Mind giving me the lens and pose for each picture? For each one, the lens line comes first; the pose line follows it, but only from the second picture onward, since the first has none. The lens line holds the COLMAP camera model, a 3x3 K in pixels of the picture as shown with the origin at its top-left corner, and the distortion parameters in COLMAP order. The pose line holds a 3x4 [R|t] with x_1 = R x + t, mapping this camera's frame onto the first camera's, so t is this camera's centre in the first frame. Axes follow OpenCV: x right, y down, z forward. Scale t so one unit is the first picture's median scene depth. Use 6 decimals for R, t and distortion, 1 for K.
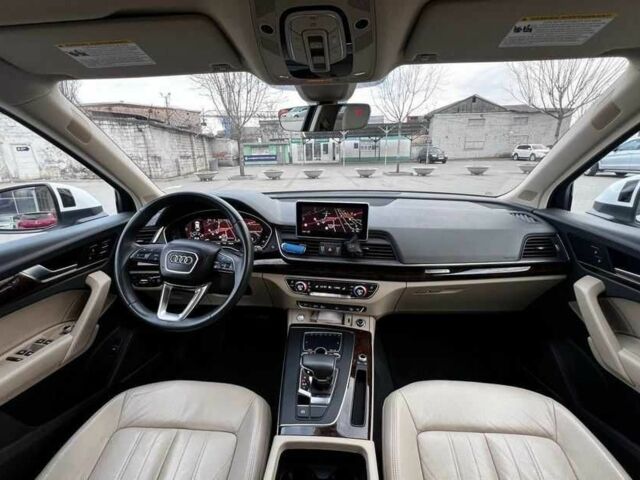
lens RADIAL K [[285.9, 0, 320.0], [0, 285.9, 240.0], [0, 0, 1]] dist [0.001432, 0.000623]
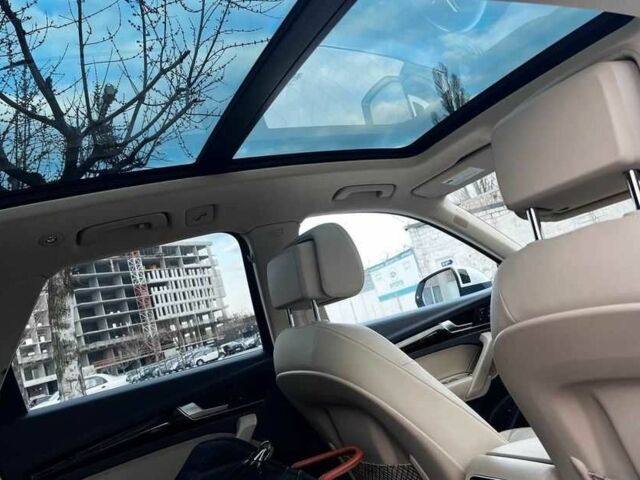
lens RADIAL K [[548.0, 0, 320.0], [0, 548.0, 240.0], [0, 0, 1]] dist [0.005709, -0.002504]
pose [[0.505133, -0.238486, -0.829437, 0.731310], [0.013910, 0.963187, -0.268471, 0.301196], [0.862929, 0.124076, 0.489855, -0.652503]]
